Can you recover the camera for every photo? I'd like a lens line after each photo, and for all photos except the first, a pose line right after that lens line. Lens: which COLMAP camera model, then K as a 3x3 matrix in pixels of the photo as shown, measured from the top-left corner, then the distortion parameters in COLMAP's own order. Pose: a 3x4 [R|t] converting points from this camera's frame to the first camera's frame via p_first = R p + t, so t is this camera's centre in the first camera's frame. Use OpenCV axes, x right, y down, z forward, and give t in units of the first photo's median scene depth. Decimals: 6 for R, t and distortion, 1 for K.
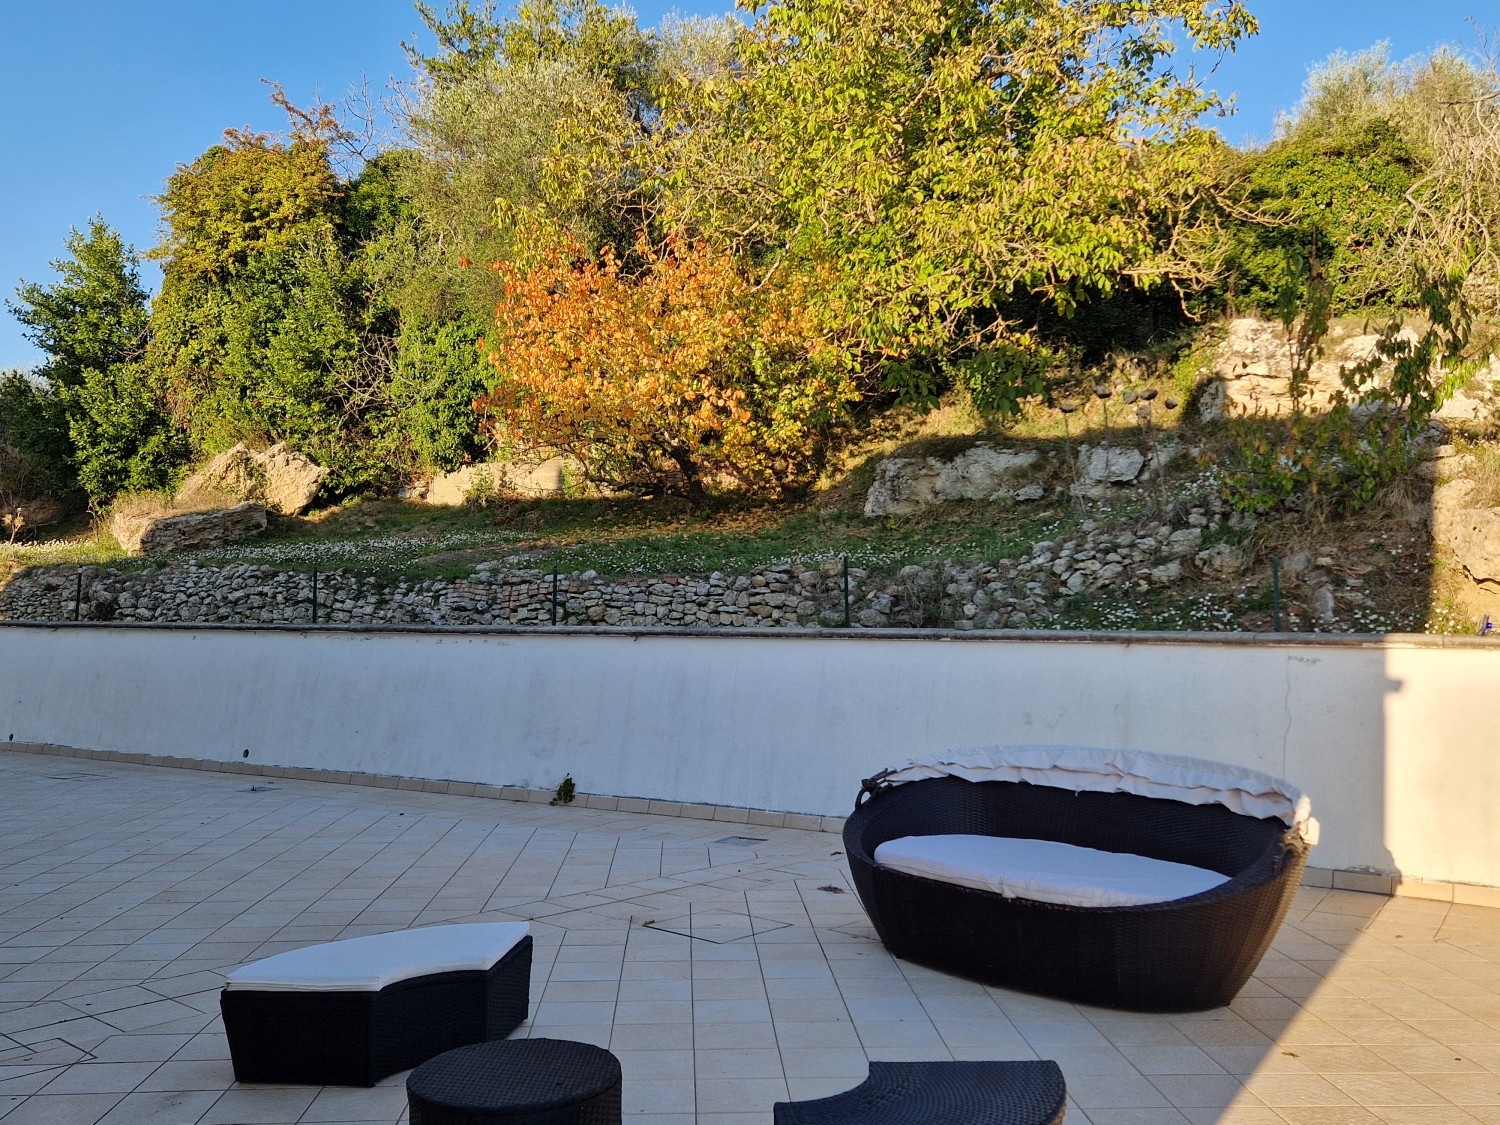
lens RADIAL K [[1279.4, 0, 753.2], [0, 1279.4, 565.4], [0, 0, 1]] dist [0.010954, 0.000001]
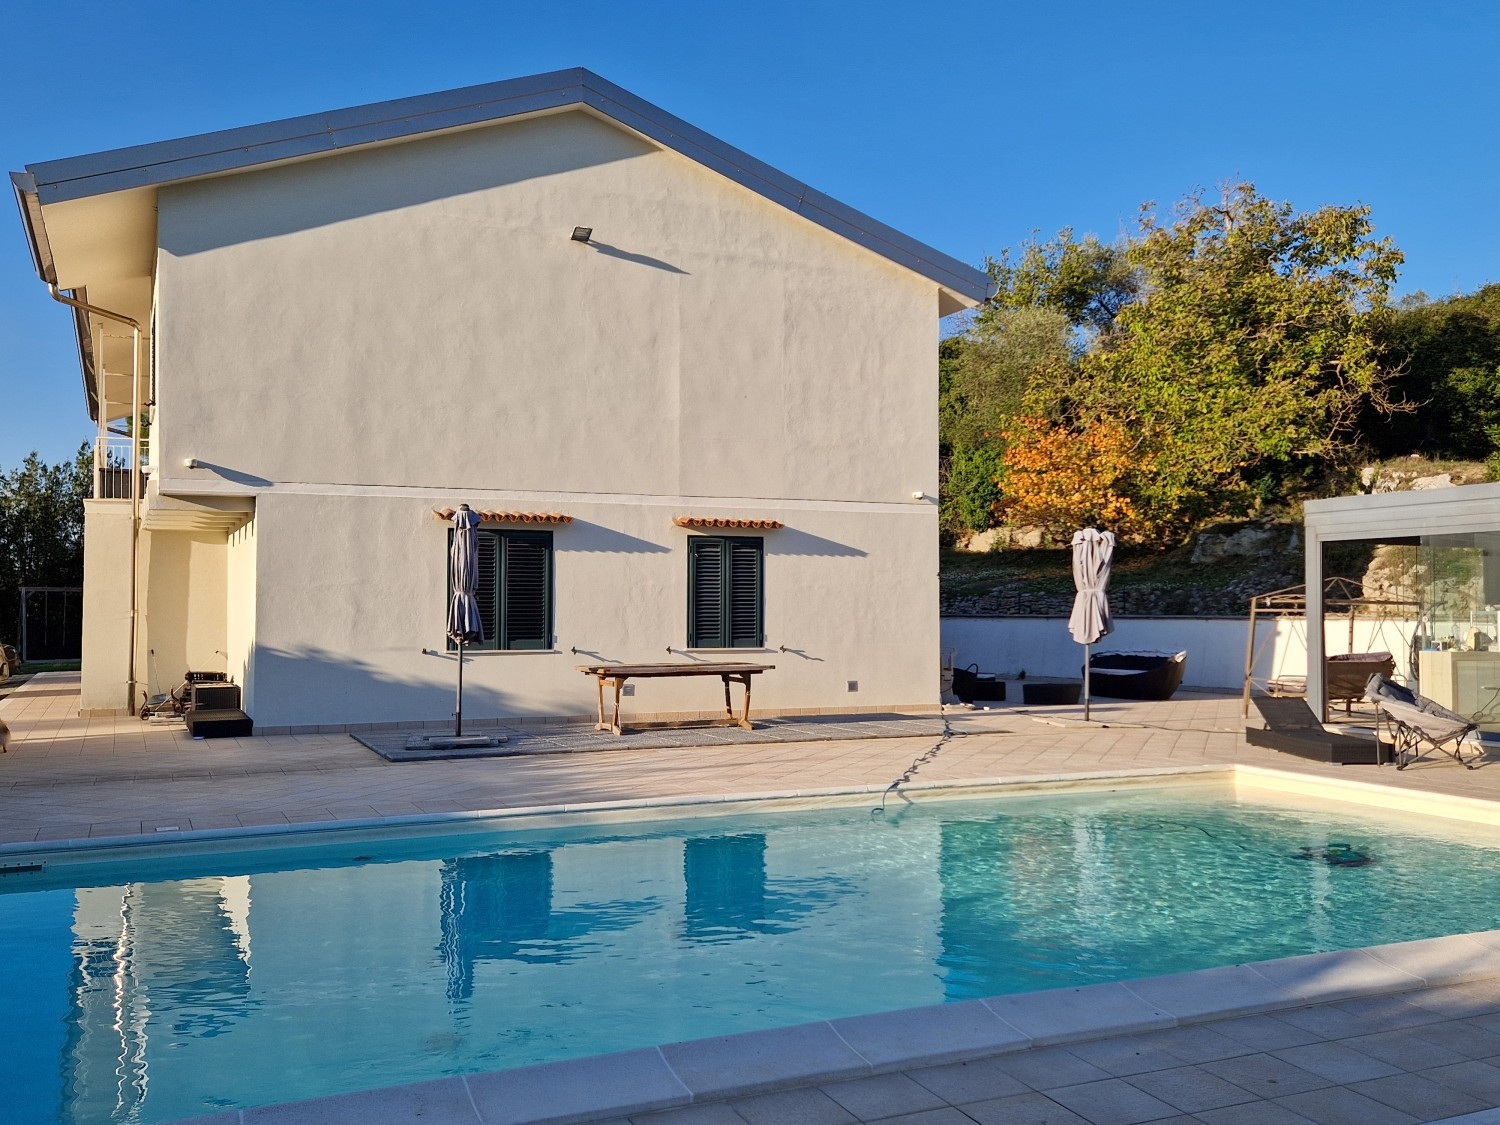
lens RADIAL K [[1033.0, 0, 751.8], [0, 1033.0, 576.7], [0, 0, 1]] dist [0.040850, -0.016444]
pose [[0.897901, -0.009138, -0.440103, 0.147010], [0.009119, 0.999956, -0.002159, -0.015673], [0.440104, -0.002074, 0.897945, -0.584068]]
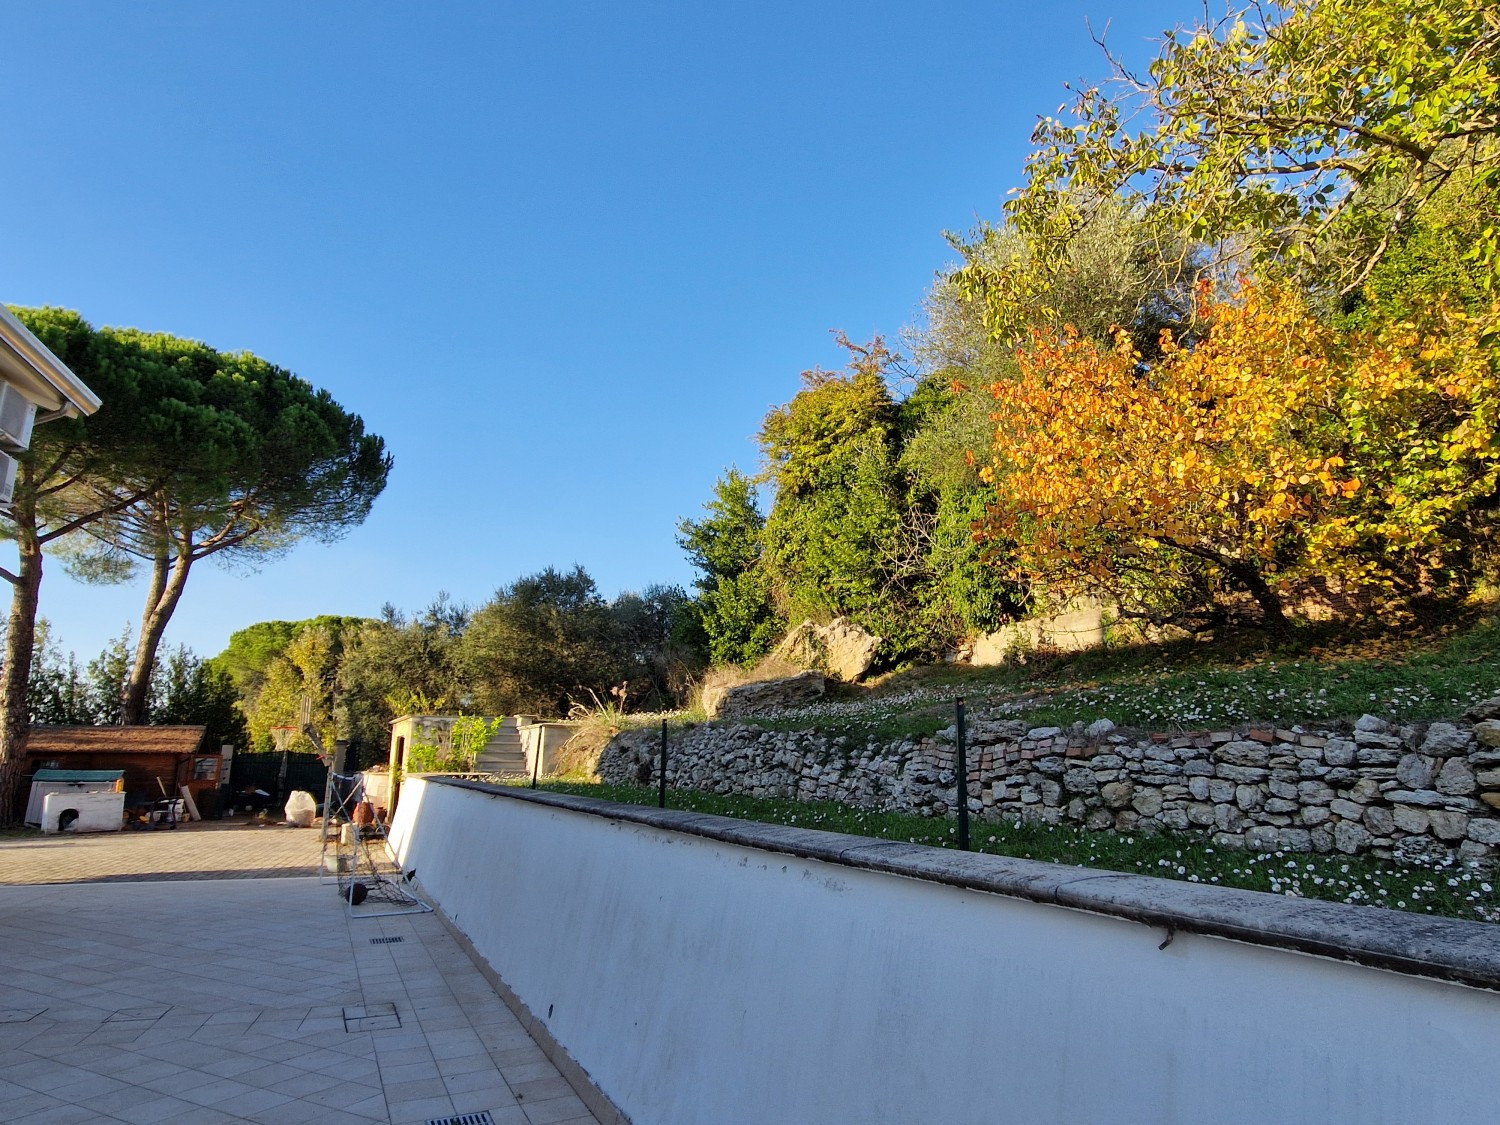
lens RADIAL K [[931.8, 0, 752.2], [0, 931.8, 554.8], [0, 0, 1]] dist [0.007366, 0.000940]
pose [[0.857751, -0.106713, -0.502868, -0.027964], [0.010561, 0.981668, -0.190305, 0.006586], [0.513957, 0.157924, 0.843154, 0.368802]]
